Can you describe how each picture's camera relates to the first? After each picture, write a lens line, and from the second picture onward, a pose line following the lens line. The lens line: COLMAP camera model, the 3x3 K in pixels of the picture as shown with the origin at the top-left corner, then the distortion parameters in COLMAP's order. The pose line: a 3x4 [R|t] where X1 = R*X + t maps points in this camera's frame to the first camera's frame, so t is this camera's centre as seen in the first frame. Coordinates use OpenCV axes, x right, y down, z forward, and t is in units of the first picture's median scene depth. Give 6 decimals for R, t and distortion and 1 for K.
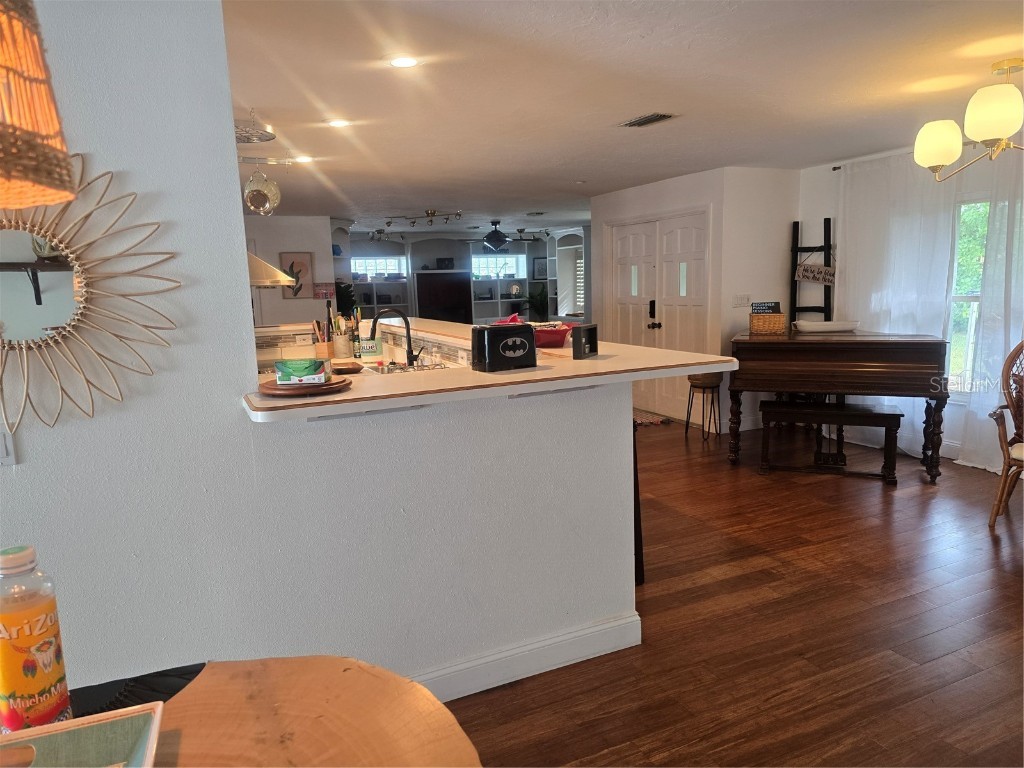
lens RADIAL K [[694.4, 0, 502.2], [0, 694.4, 388.2], [0, 0, 1]] dist [0.074970, -0.063275]
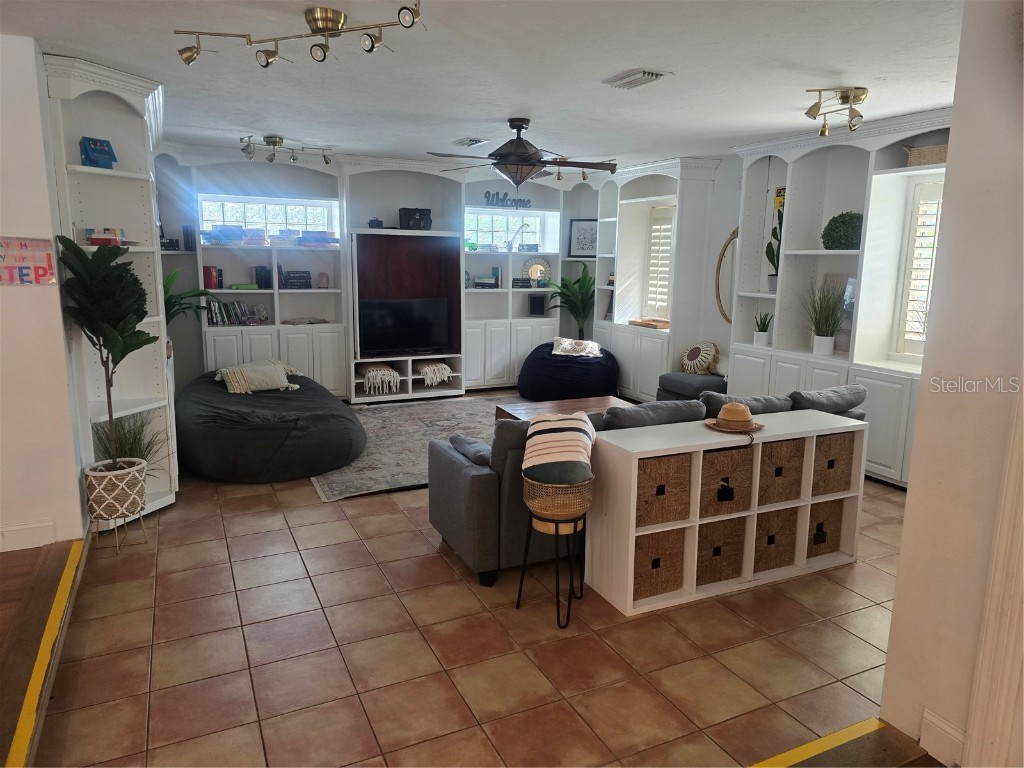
lens RADIAL K [[694.4, 0, 516.4], [0, 694.4, 374.5], [0, 0, 1]] dist [0.074970, -0.063275]
pose [[0.998541, 0.043562, 0.031920, -0.014385], [-0.044120, 0.998882, 0.016995, -0.068895], [-0.031144, -0.018378, 0.999346, 0.441770]]
